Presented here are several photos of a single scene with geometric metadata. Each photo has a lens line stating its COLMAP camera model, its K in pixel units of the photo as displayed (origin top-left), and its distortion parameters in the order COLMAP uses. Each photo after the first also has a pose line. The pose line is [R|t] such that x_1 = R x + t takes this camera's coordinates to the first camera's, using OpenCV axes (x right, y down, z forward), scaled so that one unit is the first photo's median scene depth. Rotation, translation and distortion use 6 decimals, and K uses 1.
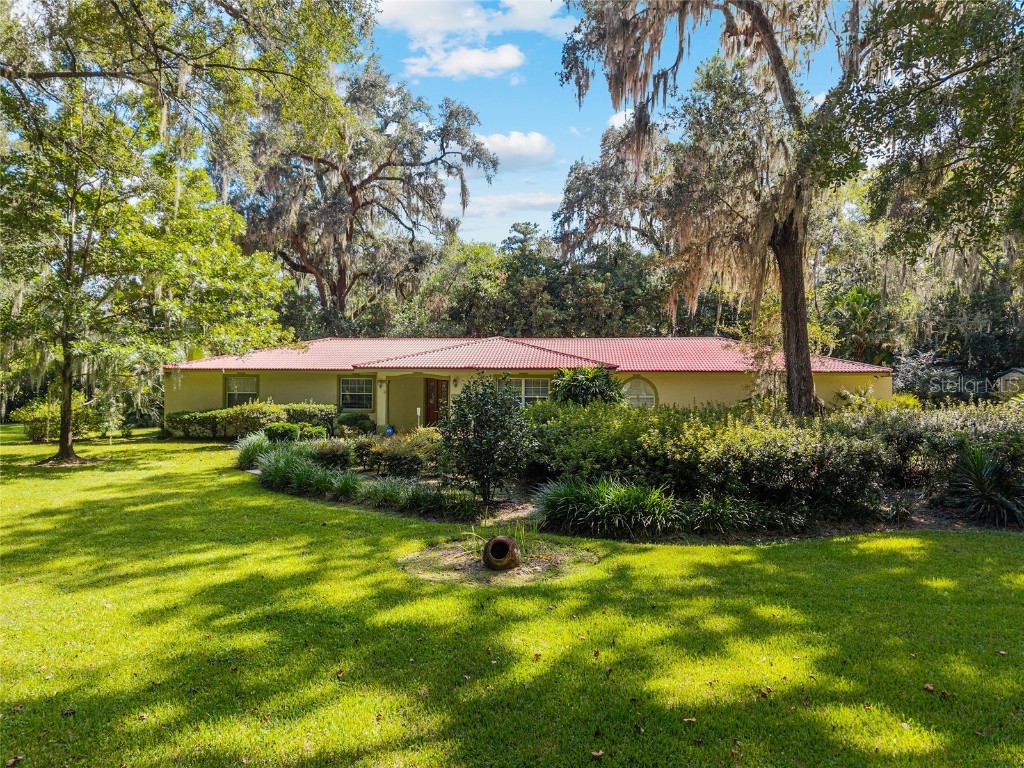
lens RADIAL K [[713.8, 0, 512.0], [0, 713.8, 384.0], [0, 0, 1]] dist [-0.002415, -0.005985]
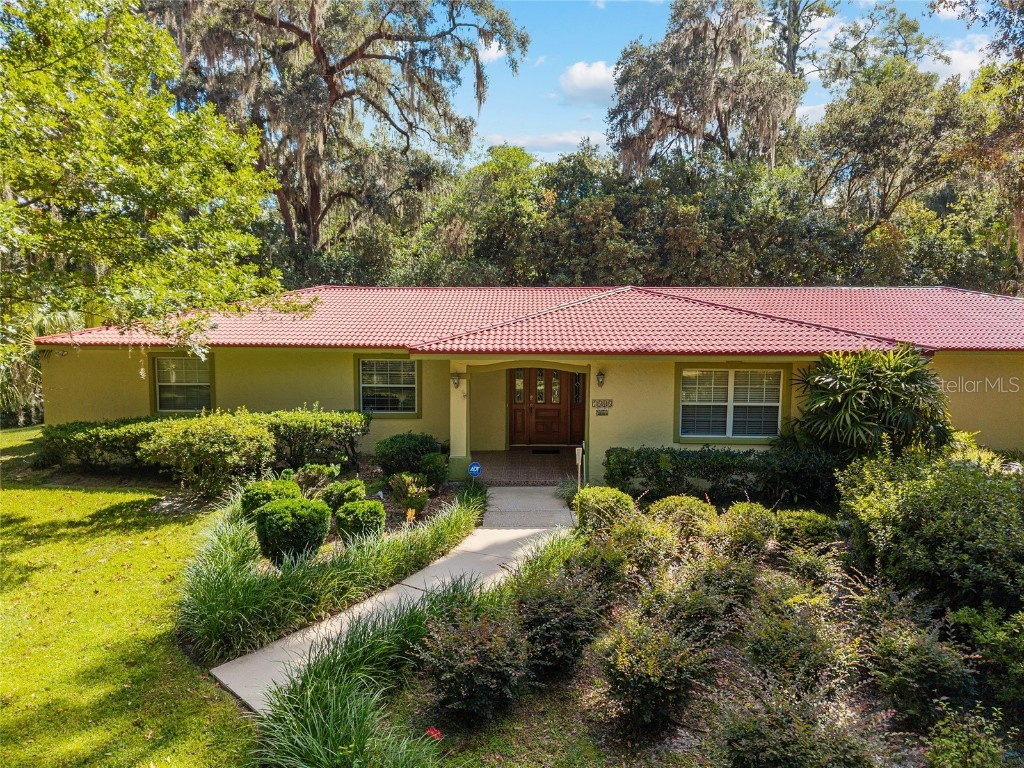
lens RADIAL K [[713.8, 0, 512.0], [0, 713.8, 384.0], [0, 0, 1]] dist [-0.002415, -0.005985]
pose [[0.997127, -0.008814, 0.075237, -0.098321], [0.002358, 0.996338, 0.085470, -0.022384], [-0.075714, -0.085047, 0.993496, 0.254799]]
